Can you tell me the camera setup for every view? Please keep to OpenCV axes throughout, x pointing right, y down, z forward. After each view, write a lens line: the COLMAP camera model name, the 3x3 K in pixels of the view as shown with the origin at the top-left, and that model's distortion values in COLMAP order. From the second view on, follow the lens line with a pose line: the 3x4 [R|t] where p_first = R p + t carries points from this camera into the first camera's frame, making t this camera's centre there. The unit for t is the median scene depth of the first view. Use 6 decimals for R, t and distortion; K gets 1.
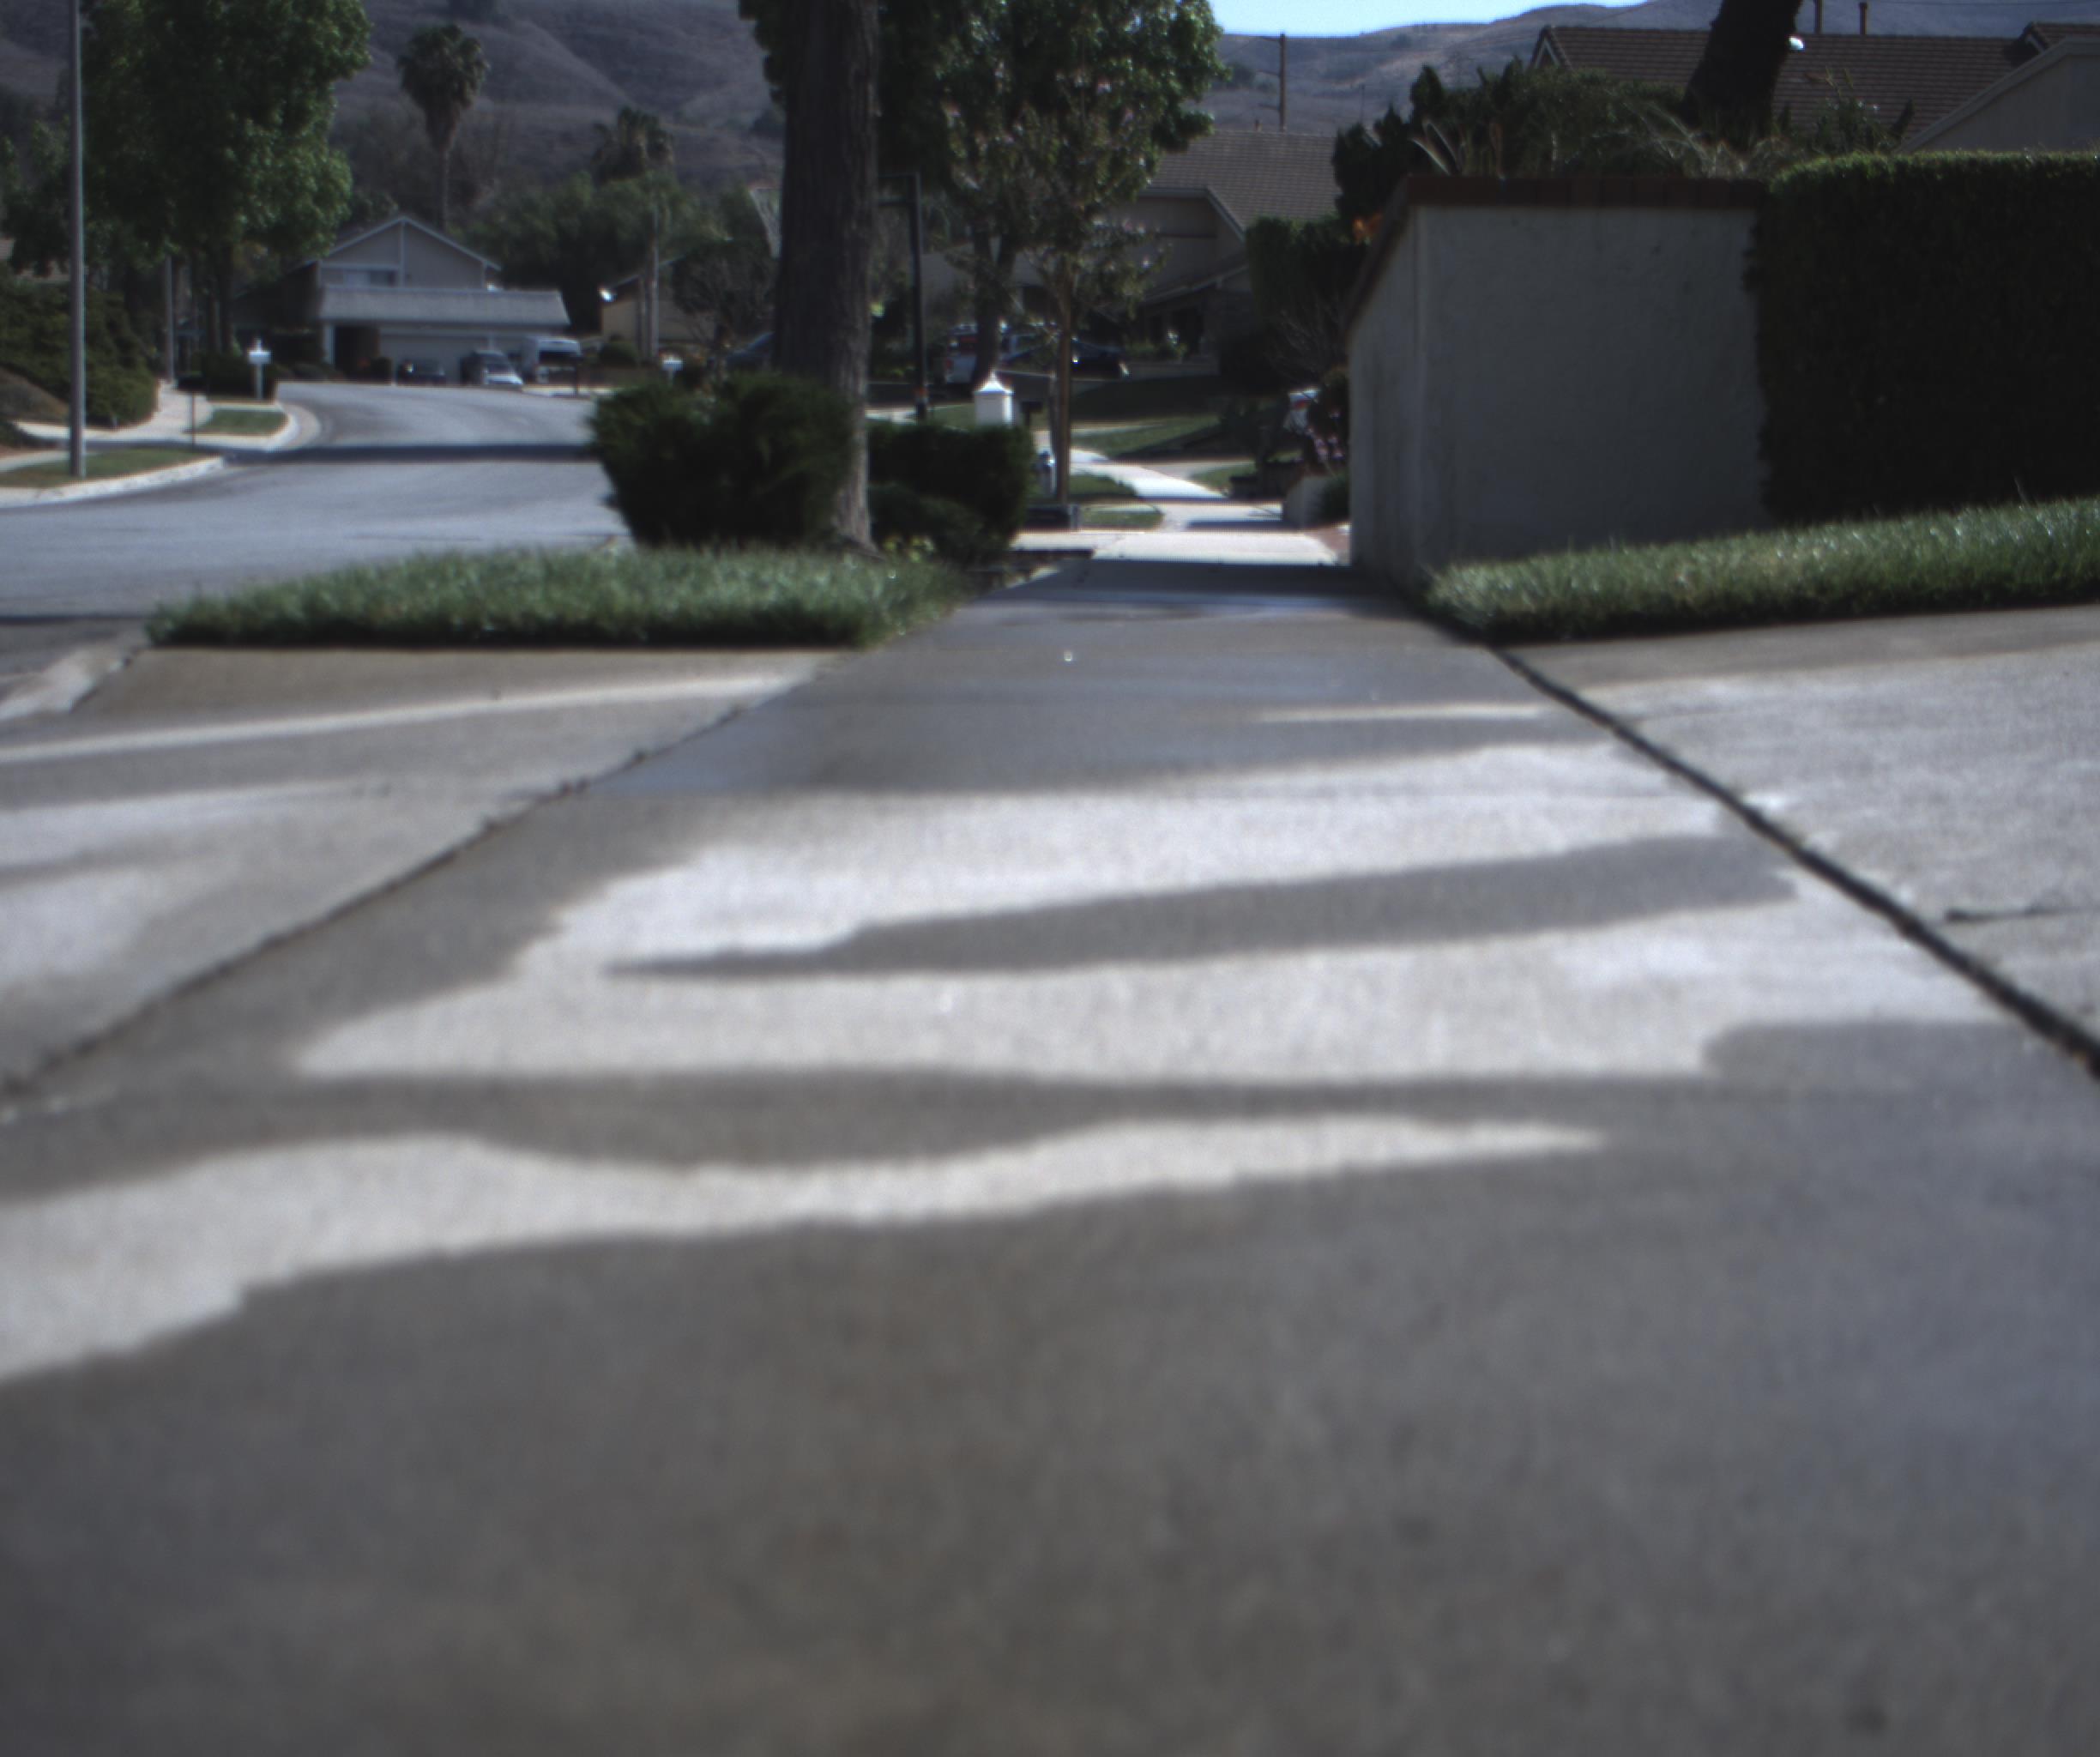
lens RADIAL K [[3923.7, 0, 1050.0], [0, 3923.7, 878.5], [0, 0, 1]] dist [-0.185401, 0.856989]
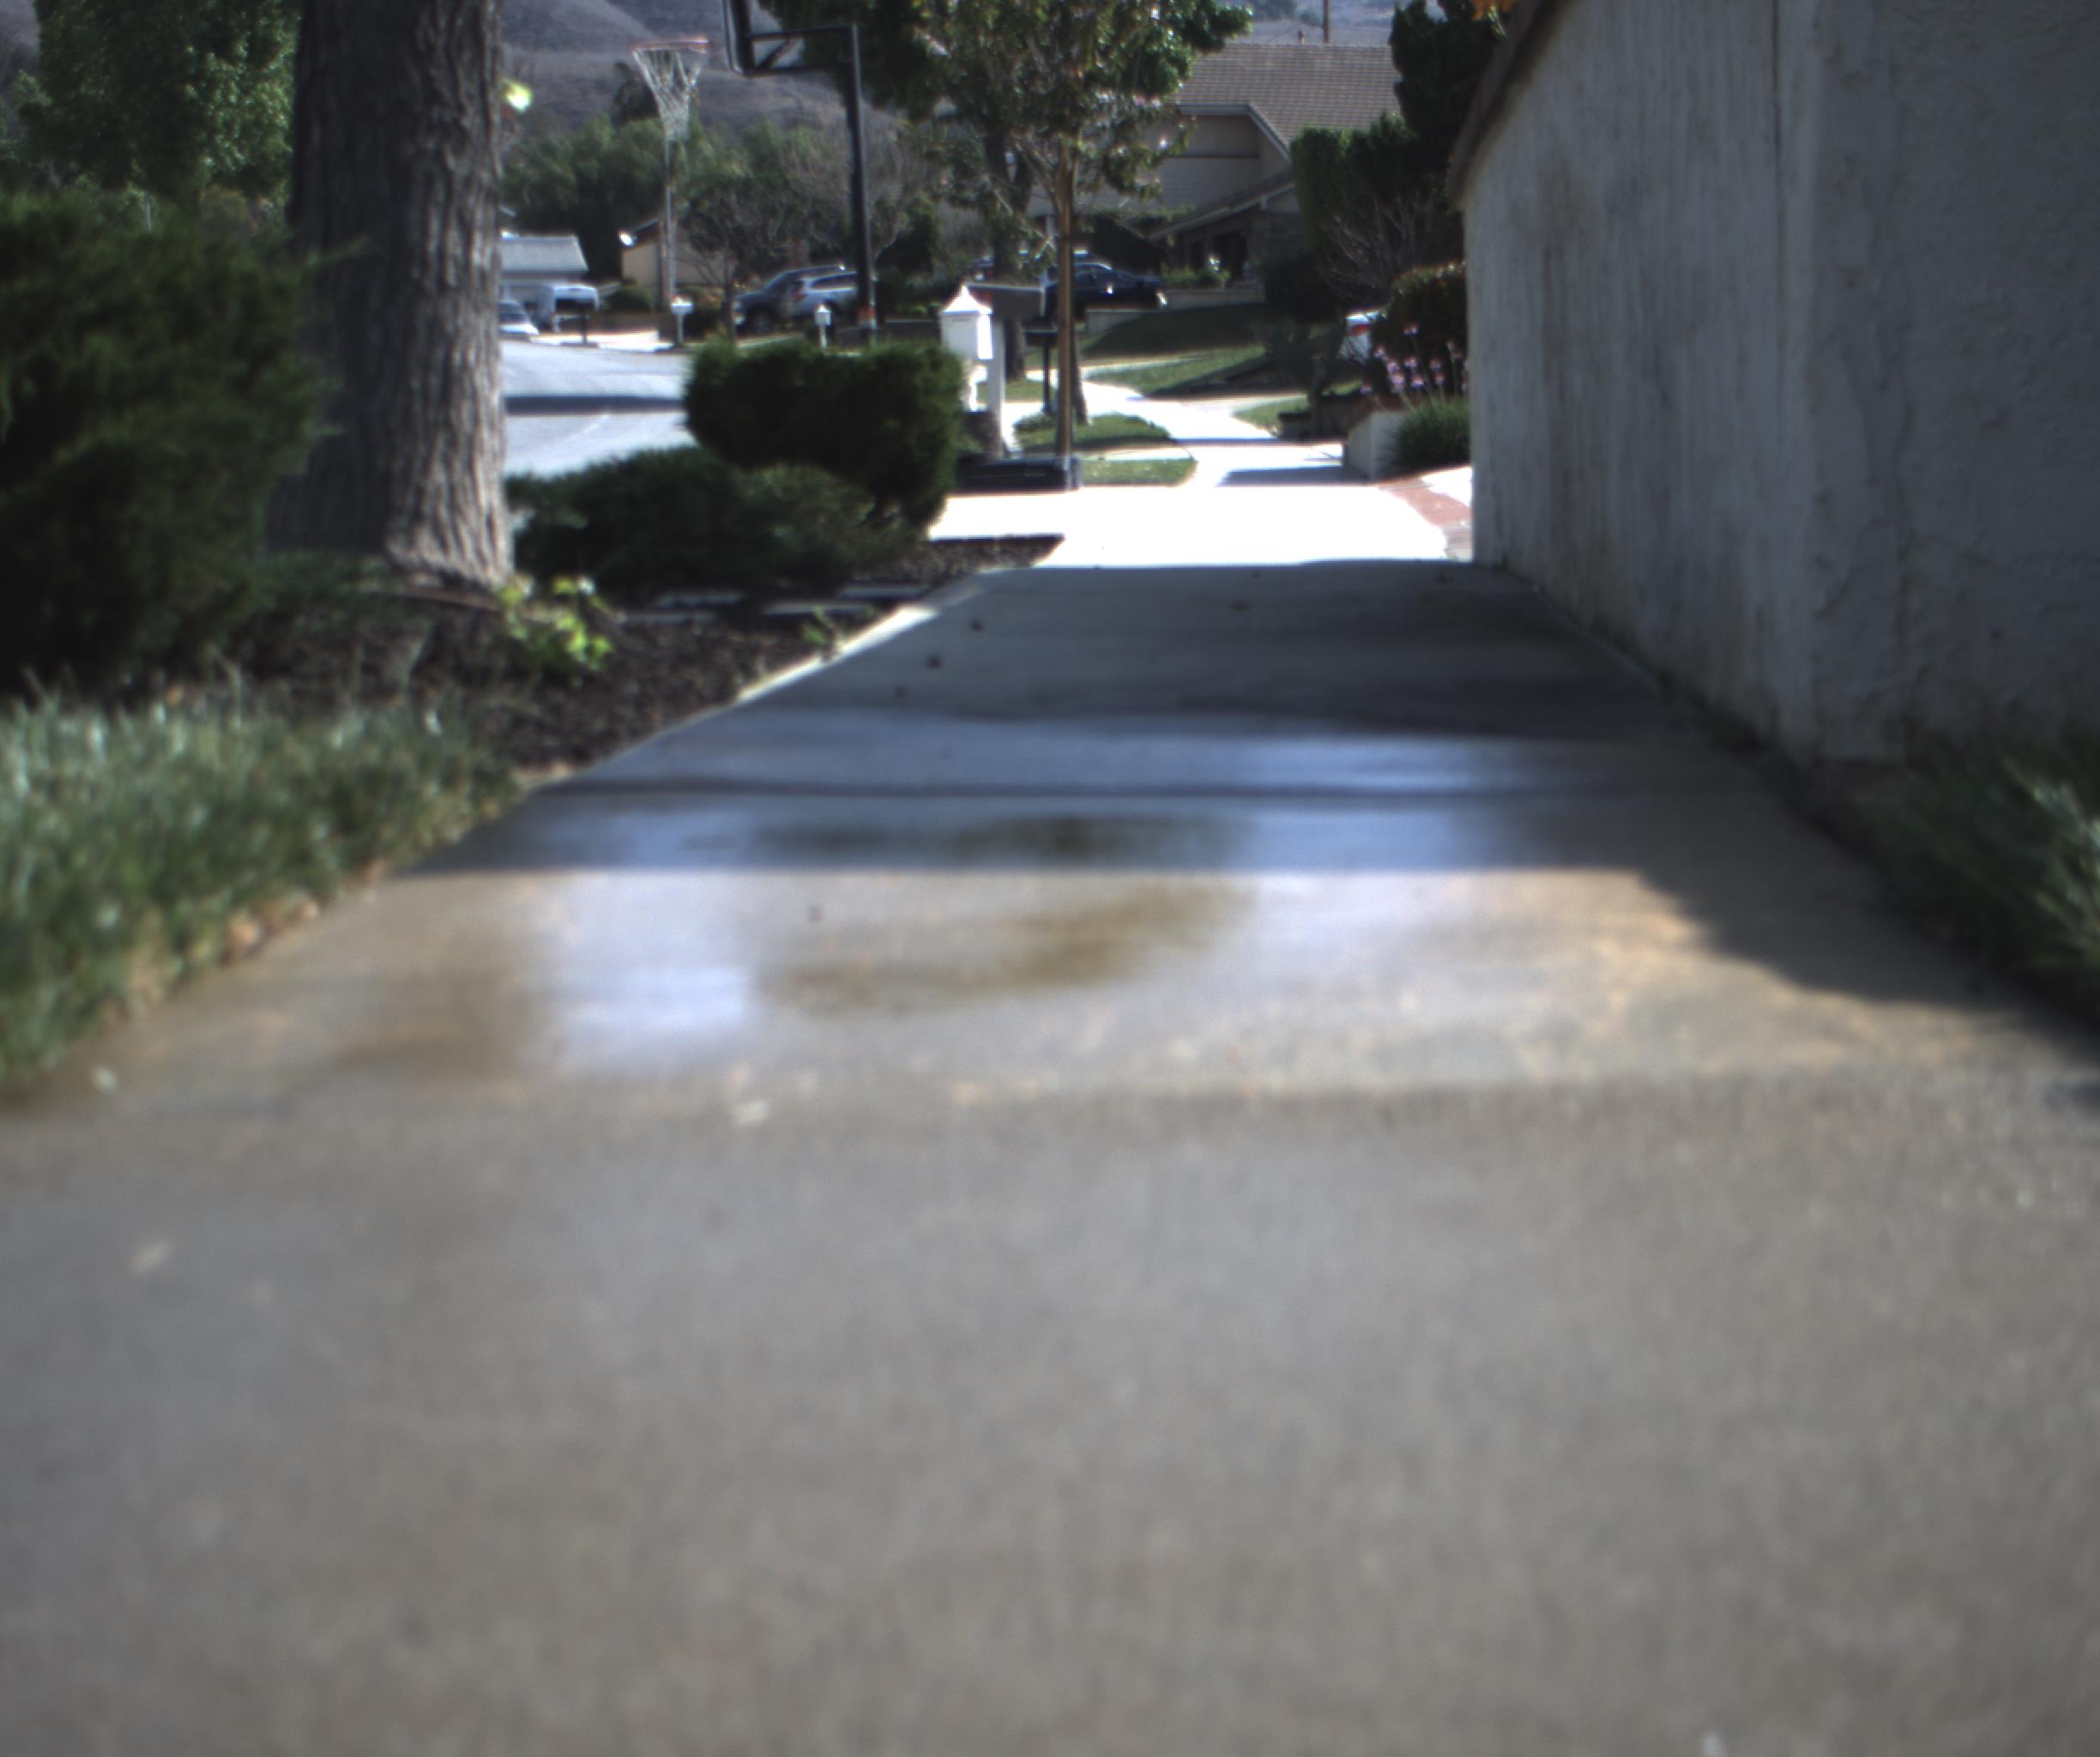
lens RADIAL K [[3923.7, 0, 1050.0], [0, 3923.7, 878.5], [0, 0, 1]] dist [-0.185401, 0.856989]
pose [[0.999605, -0.023311, -0.015711, 0.003765], [0.023546, 0.999611, 0.014945, -0.007979], [0.015357, -0.015309, 0.999765, 0.076010]]
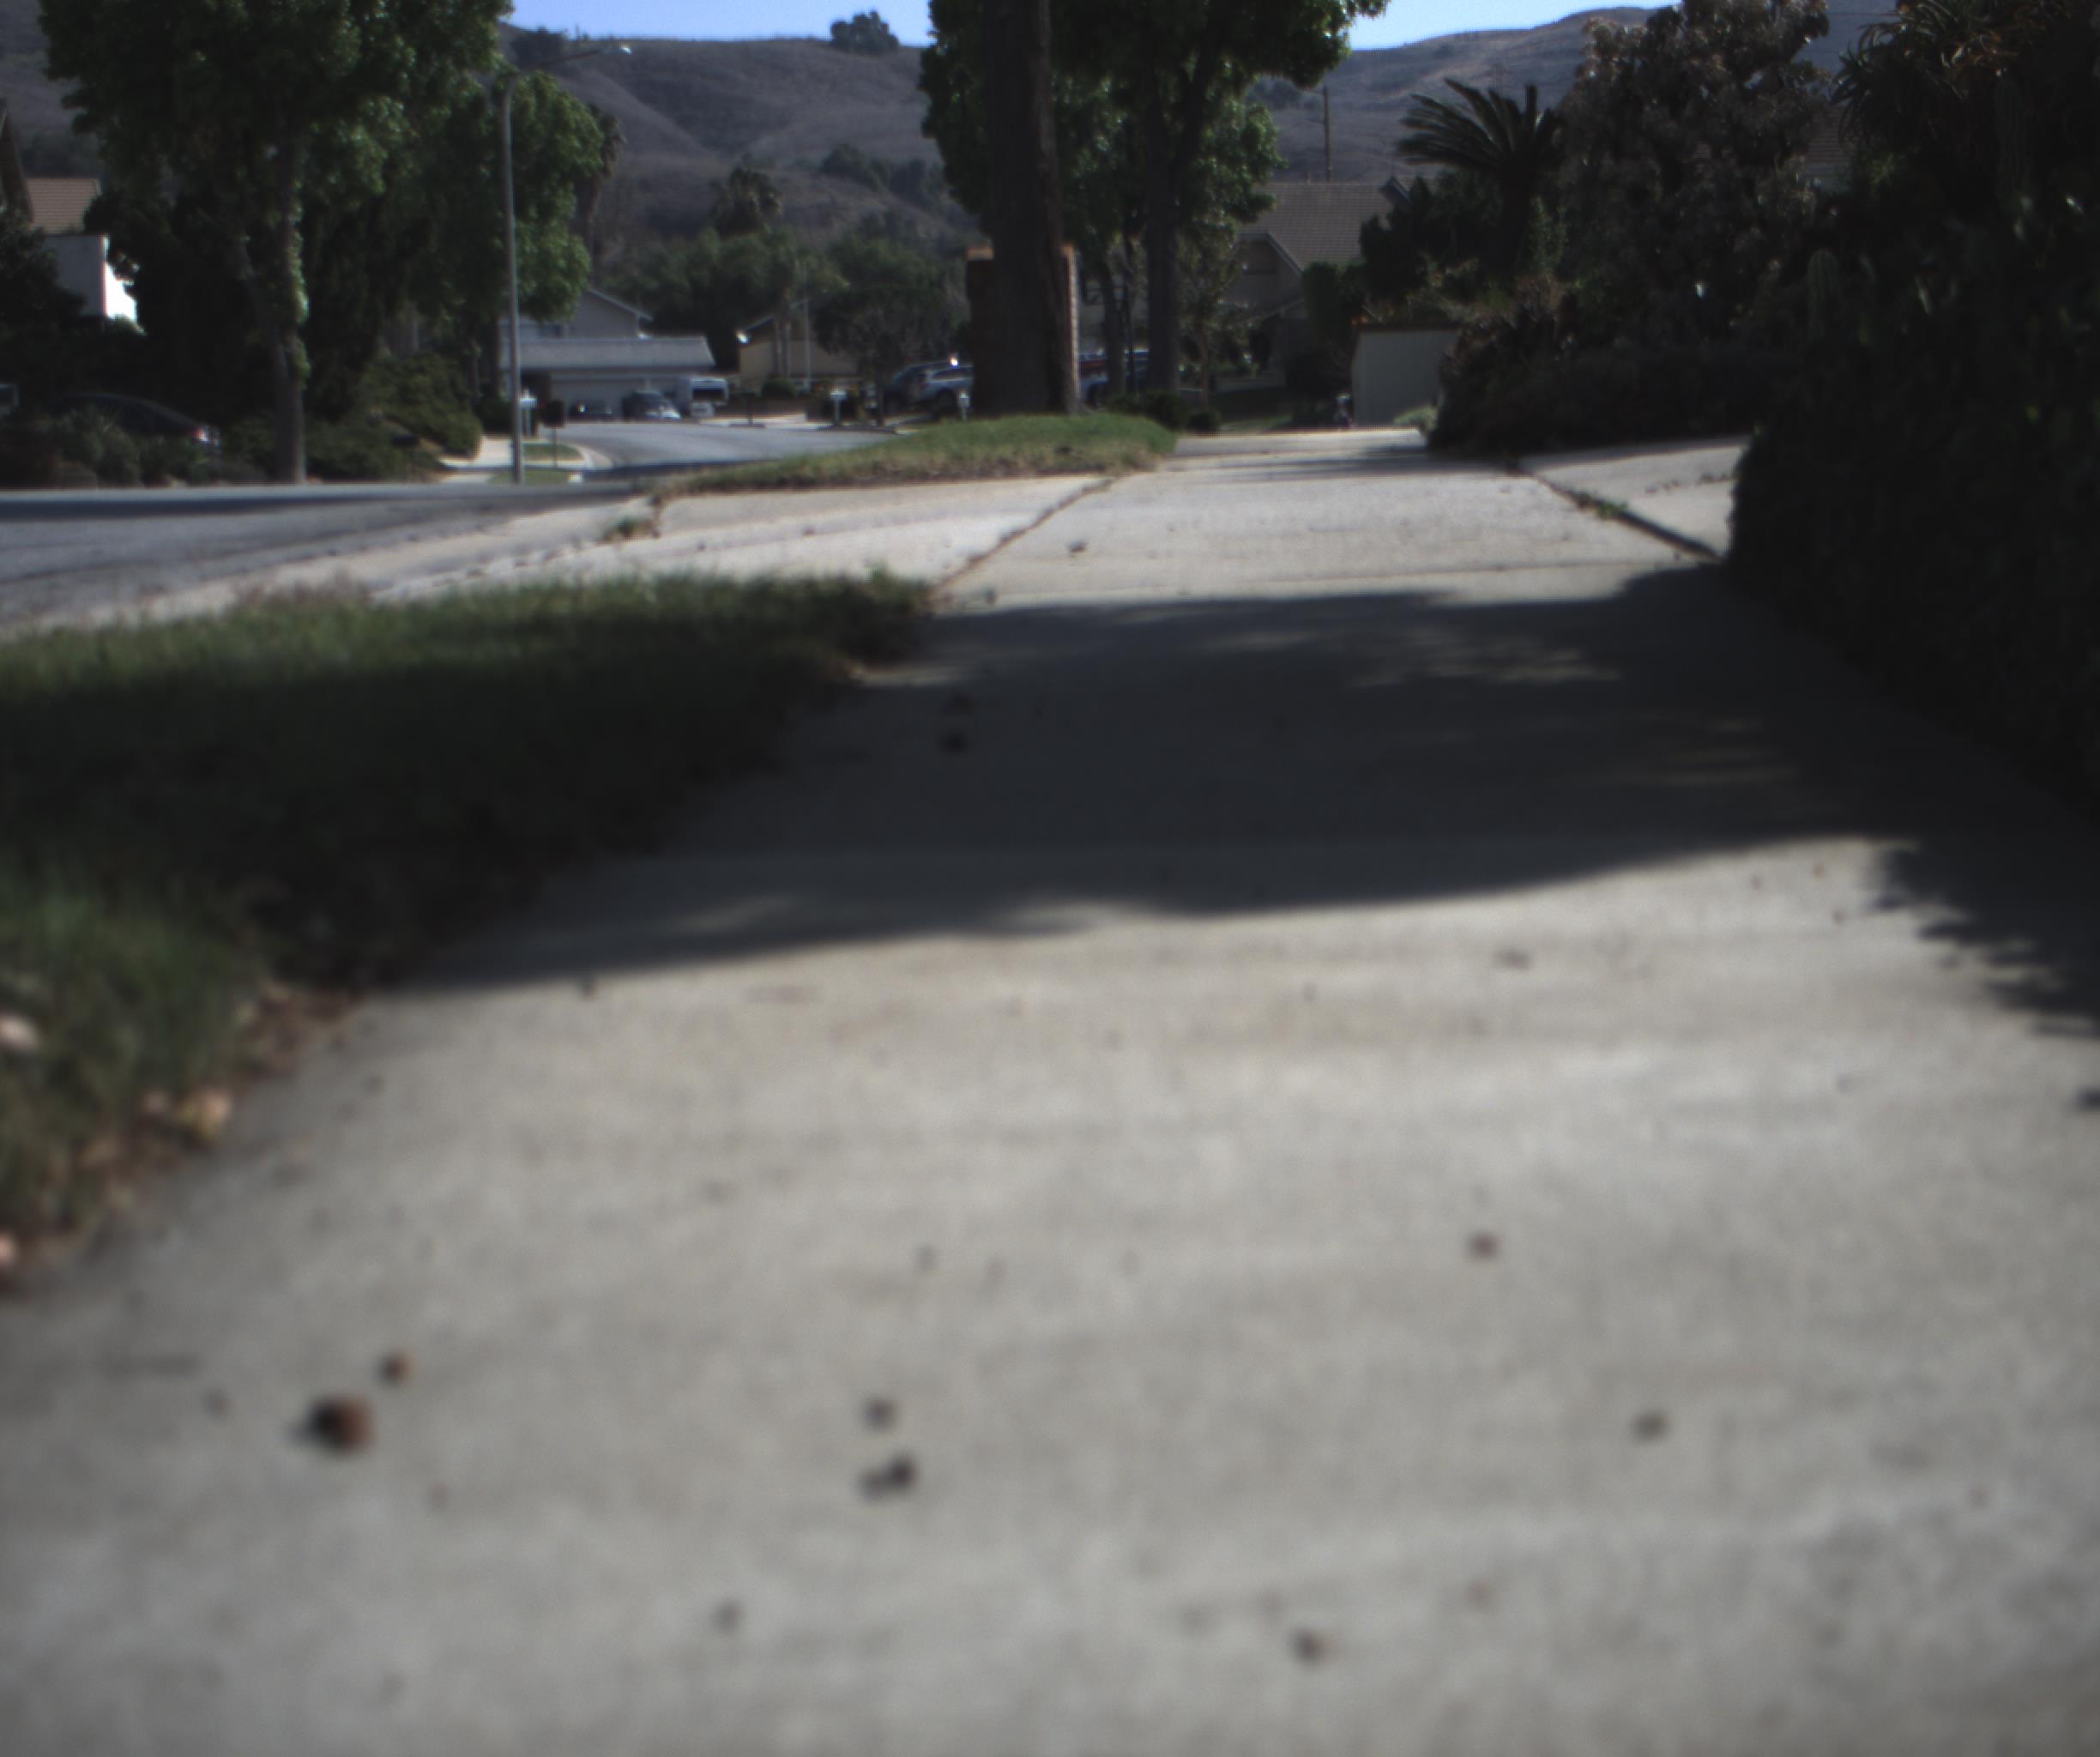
lens RADIAL K [[3923.7, 0, 1050.0], [0, 3923.7, 878.5], [0, 0, 1]] dist [-0.185401, 0.856989]
pose [[0.999033, -0.039275, -0.019783, -0.014335], [0.039180, 0.999219, -0.005211, 0.034941], [0.019972, 0.004431, 0.999791, -0.271828]]
